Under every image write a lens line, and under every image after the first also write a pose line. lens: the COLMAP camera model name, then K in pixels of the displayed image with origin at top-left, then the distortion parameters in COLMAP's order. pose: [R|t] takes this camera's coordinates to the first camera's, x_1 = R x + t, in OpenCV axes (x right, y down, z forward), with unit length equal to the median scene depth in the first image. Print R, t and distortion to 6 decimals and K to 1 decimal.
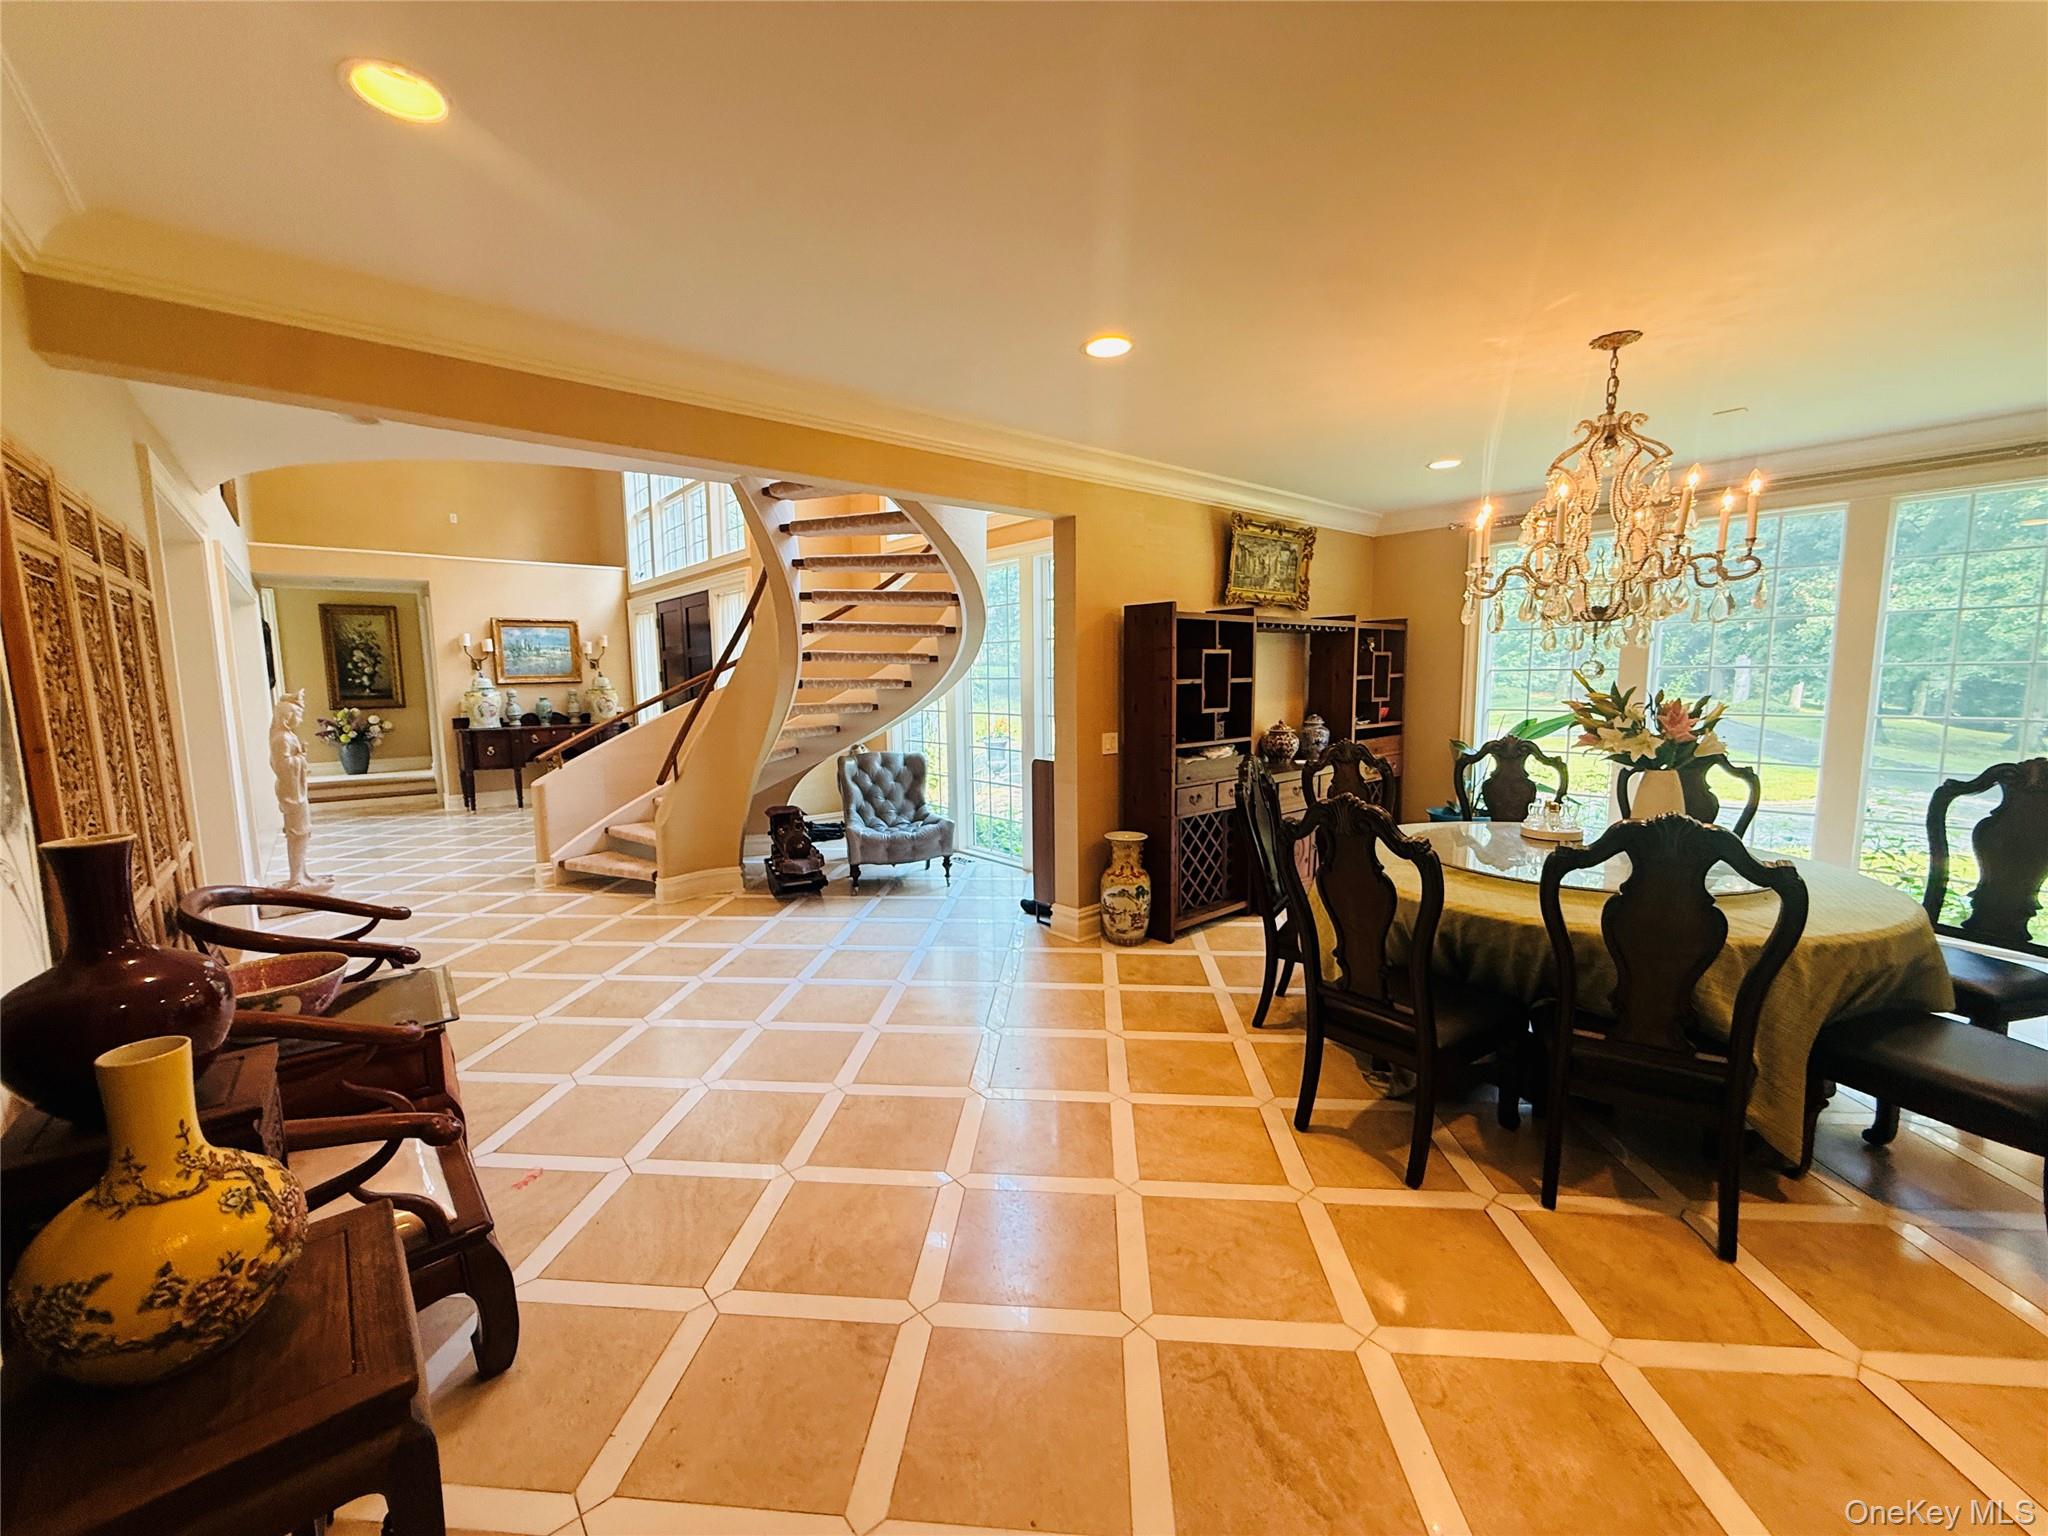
lens RADIAL K [[817.2, 0, 1020.5], [0, 817.2, 770.3], [0, 0, 1]] dist [-0.001885, -0.000089]
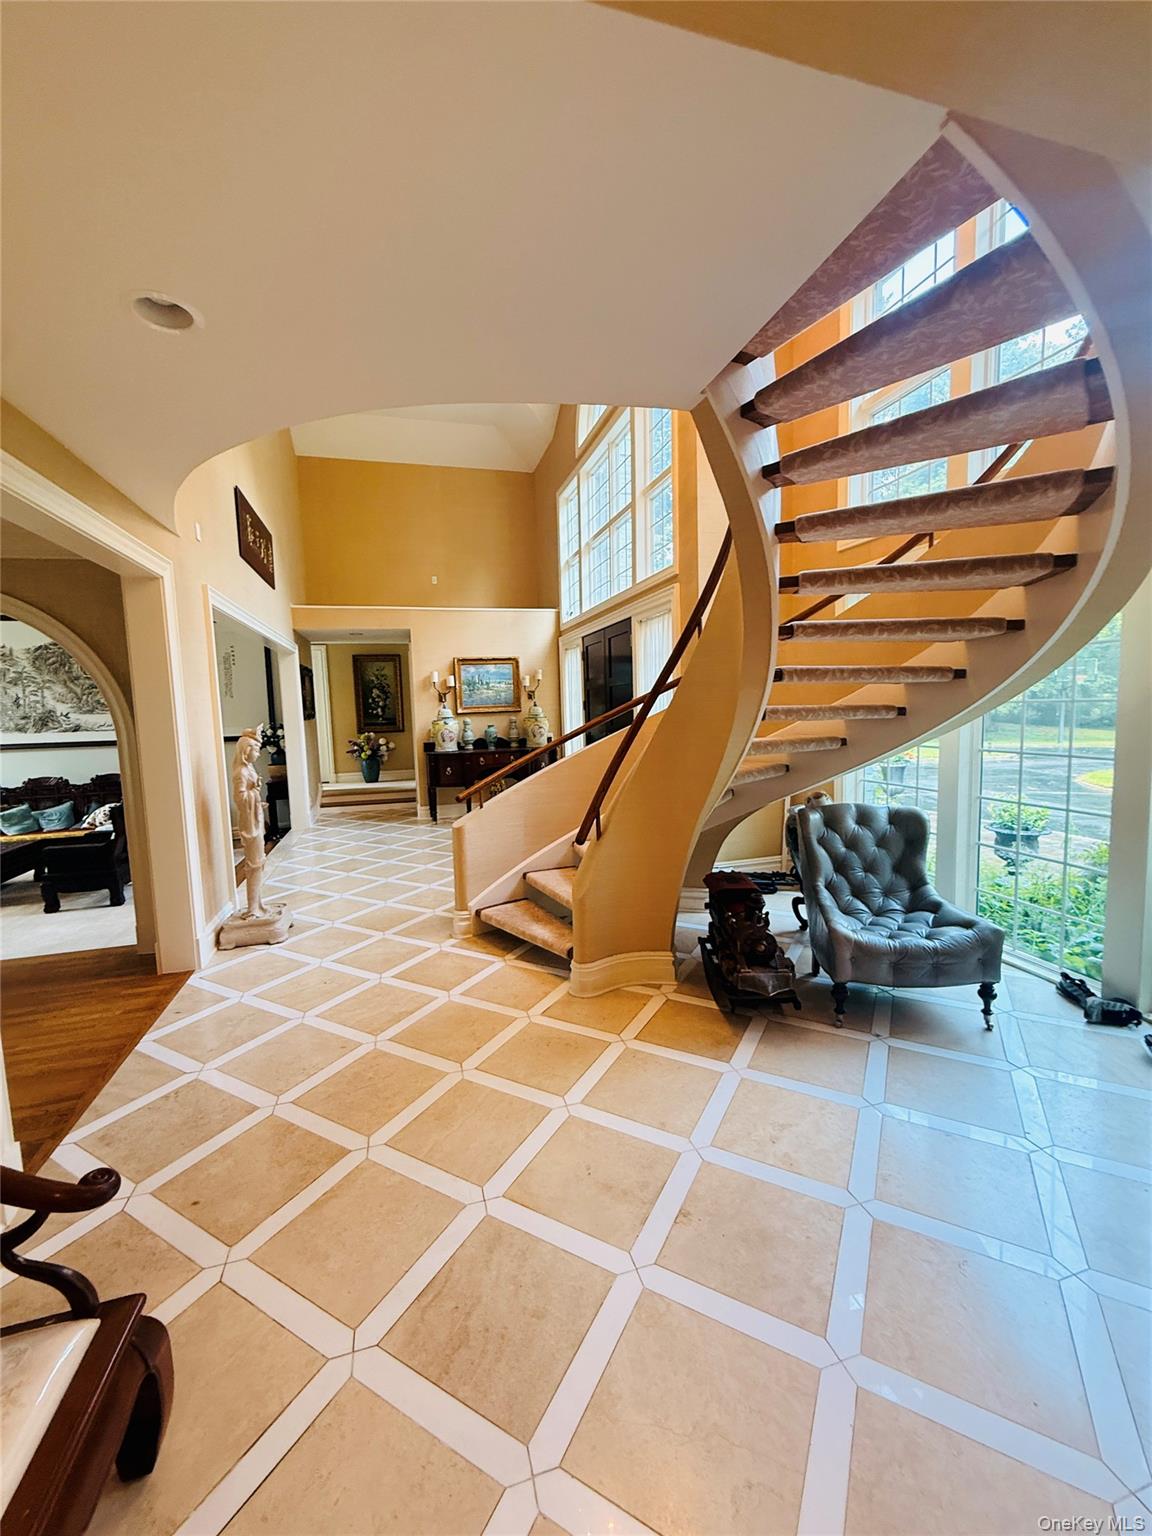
lens RADIAL K [[612.9, 0, 571.5], [0, 612.9, 767.8], [0, 0, 1]] dist [-0.001885, -0.000089]
pose [[0.907812, 0.027461, -0.418477, -0.123432], [-0.030669, 0.999529, -0.000940, -0.033409], [0.418254, 0.013688, 0.908227, 0.279462]]
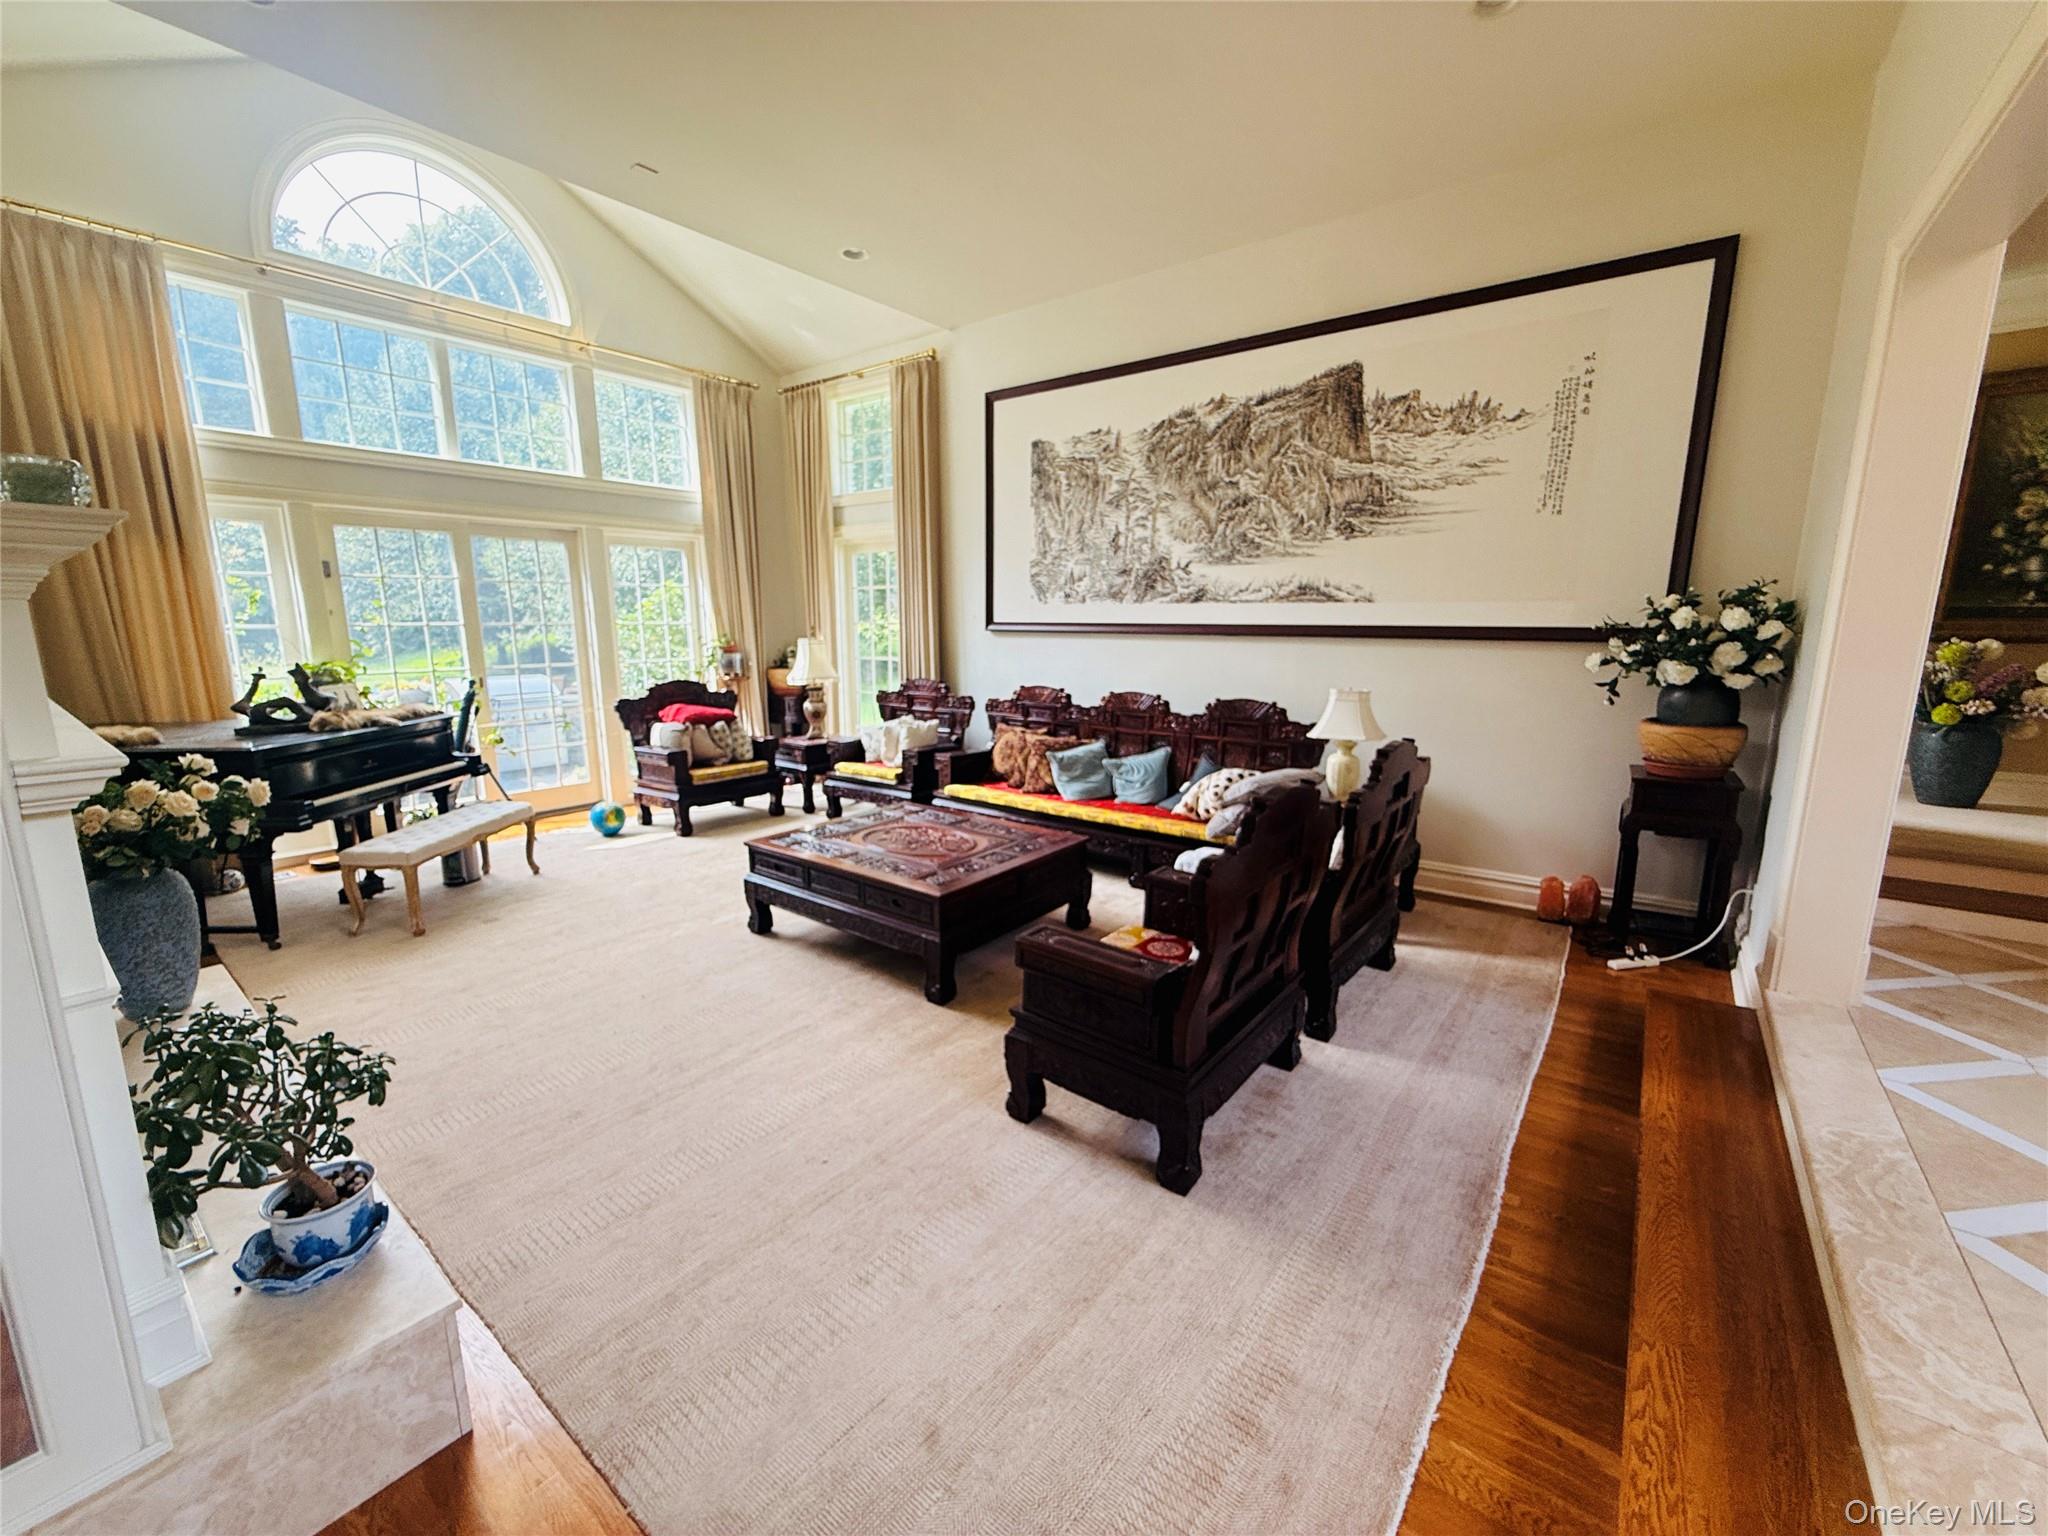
lens RADIAL K [[817.2, 0, 1020.5], [0, 817.2, 770.3], [0, 0, 1]] dist [-0.001885, -0.000089]
pose [[0.201105, 0.191640, -0.960641, -0.627415], [-0.116254, 0.978415, 0.170849, -0.033079], [0.972647, 0.077320, 0.219043, 0.561594]]
